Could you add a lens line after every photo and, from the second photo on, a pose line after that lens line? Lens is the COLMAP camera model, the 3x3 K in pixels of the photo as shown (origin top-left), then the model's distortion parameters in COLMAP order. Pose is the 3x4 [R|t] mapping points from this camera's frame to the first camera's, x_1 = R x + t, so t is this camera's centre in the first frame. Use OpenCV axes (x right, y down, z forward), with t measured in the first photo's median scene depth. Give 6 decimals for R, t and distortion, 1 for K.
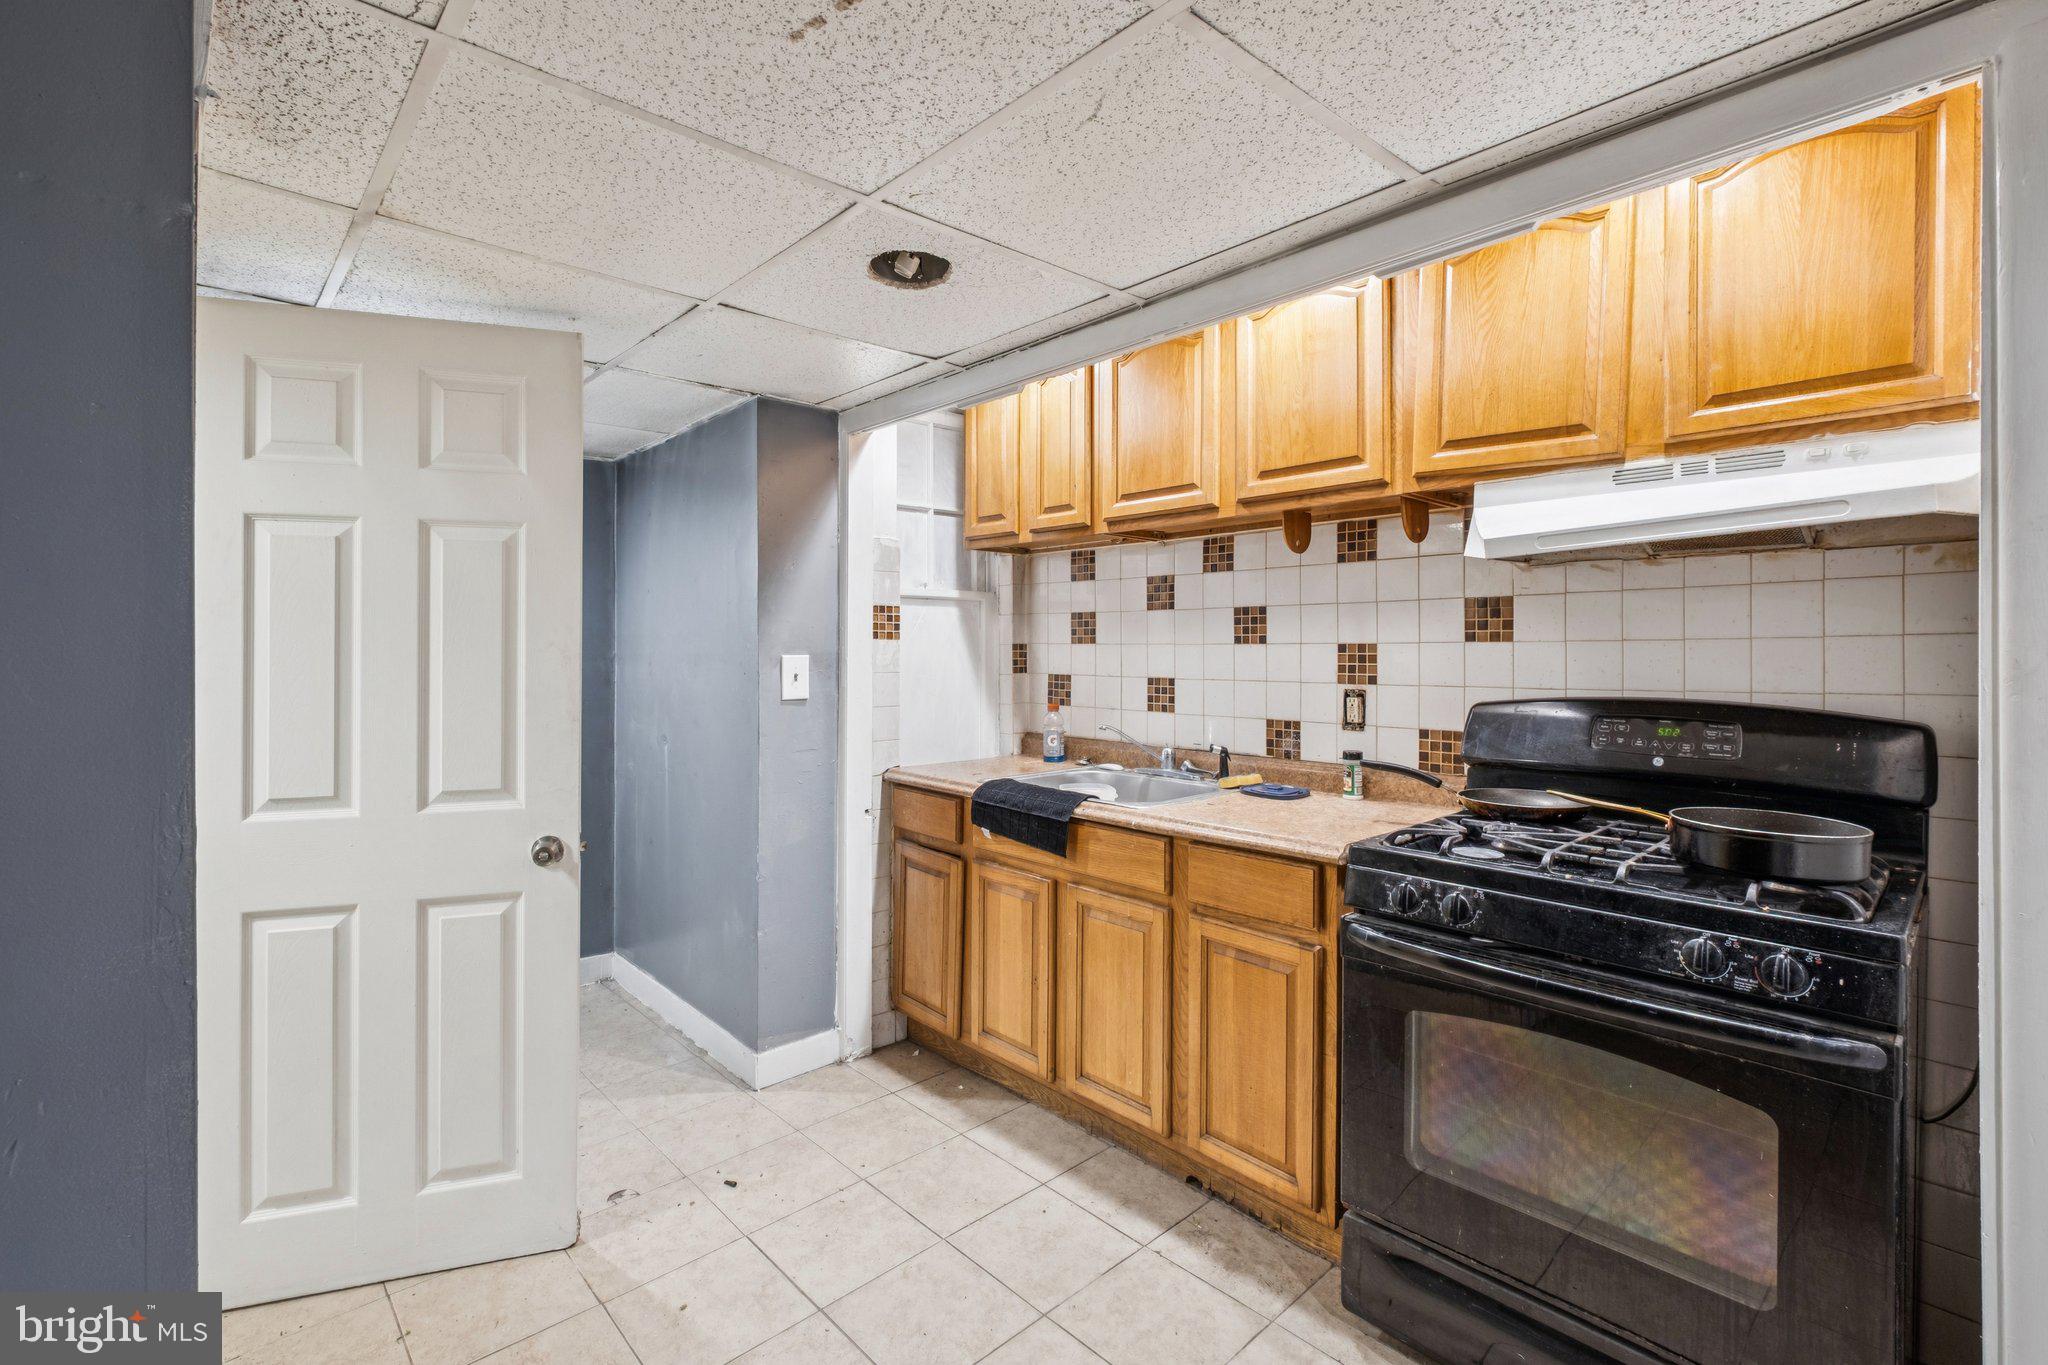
lens RADIAL K [[900.7, 0, 987.9], [0, 900.7, 633.0], [0, 0, 1]] dist [-0.009189, -0.000472]
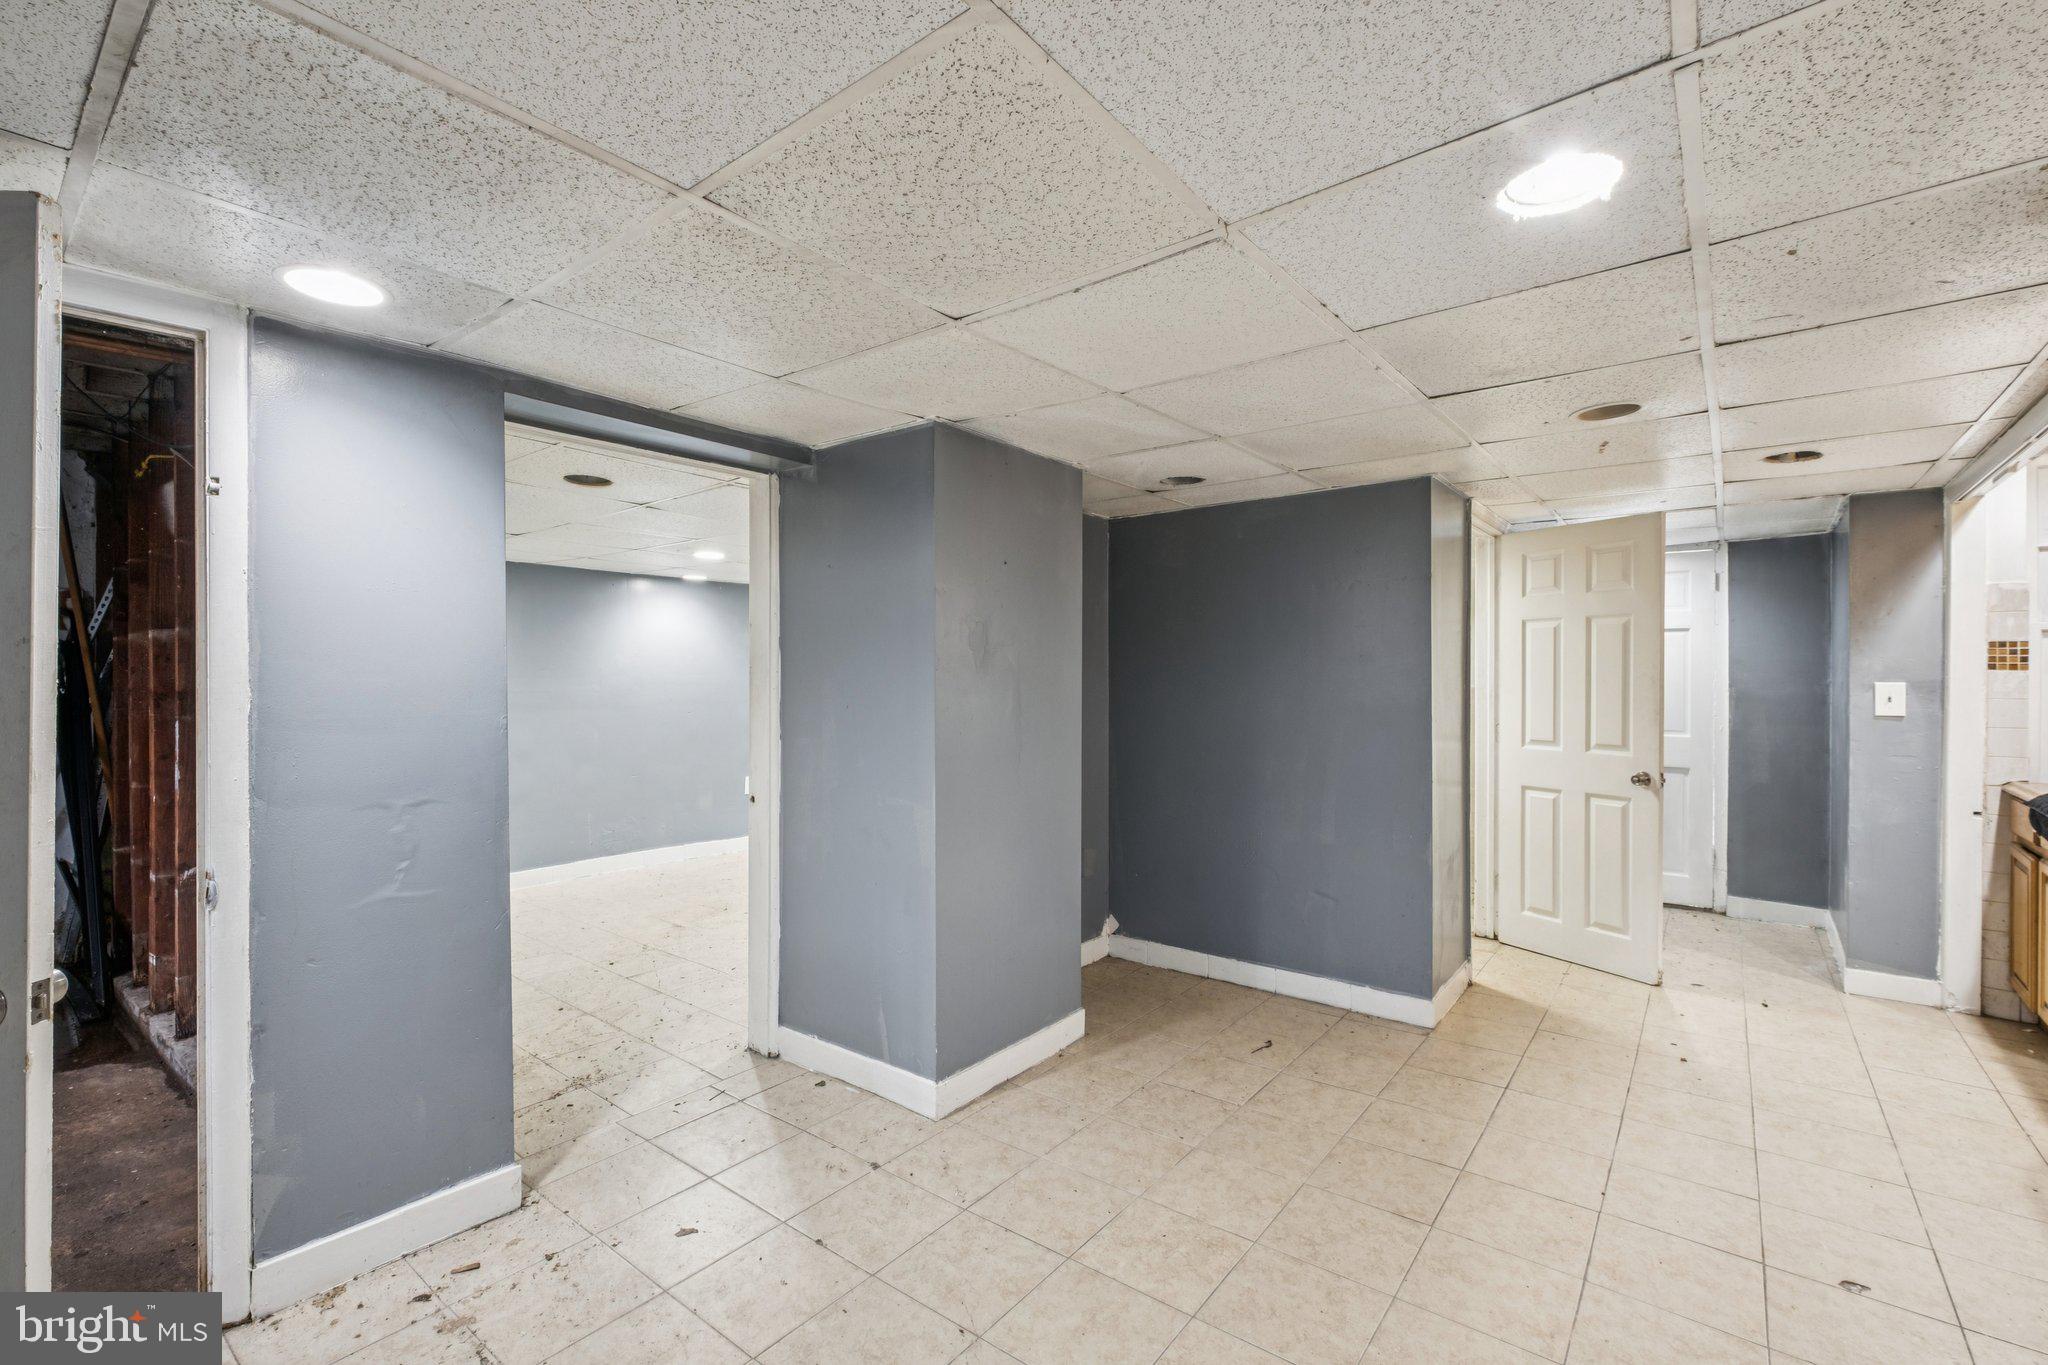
lens RADIAL K [[900.7, 0, 1022.6], [0, 900.7, 681.8], [0, 0, 1]] dist [-0.009189, -0.000472]
pose [[0.151334, 0.000884, -0.988482, 0.895317], [0.008306, 0.999963, 0.002166, 0.009830], [0.988448, -0.008539, 0.151321, -0.460561]]
